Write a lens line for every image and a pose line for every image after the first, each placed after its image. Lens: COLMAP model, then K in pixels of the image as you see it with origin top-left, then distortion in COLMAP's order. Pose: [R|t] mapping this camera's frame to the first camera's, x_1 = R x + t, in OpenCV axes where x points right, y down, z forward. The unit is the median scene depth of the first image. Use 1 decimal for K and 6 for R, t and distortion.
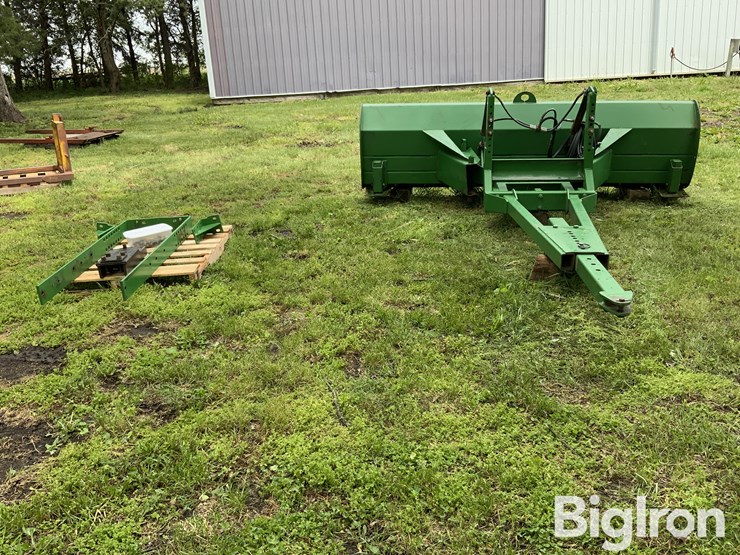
lens RADIAL K [[655.2, 0, 370.0], [0, 655.2, 277.5], [0, 0, 1]] dist [0.013090, -0.007634]
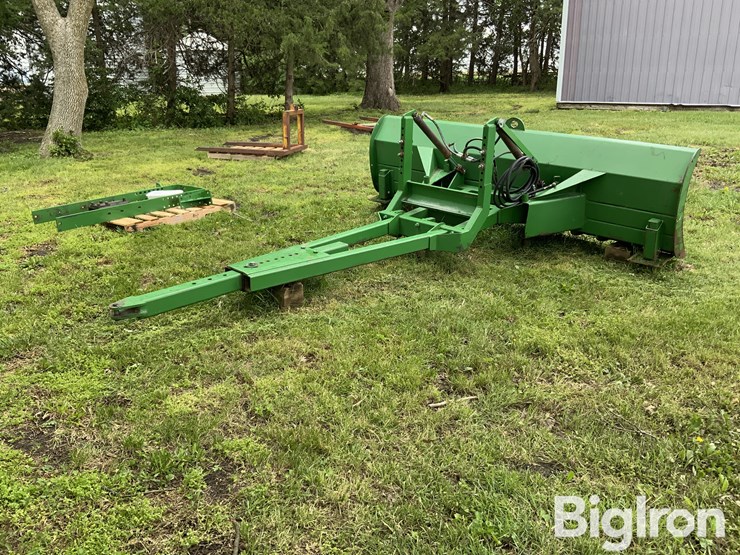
lens RADIAL K [[603.4, 0, 393.2], [0, 603.4, 277.0], [0, 0, 1]] dist [0.037543, -0.106545]
pose [[0.763598, 0.245746, -0.597099, 0.212831], [-0.231841, 0.967426, 0.101671, -0.035967], [0.602634, 0.060796, 0.795698, 0.073974]]
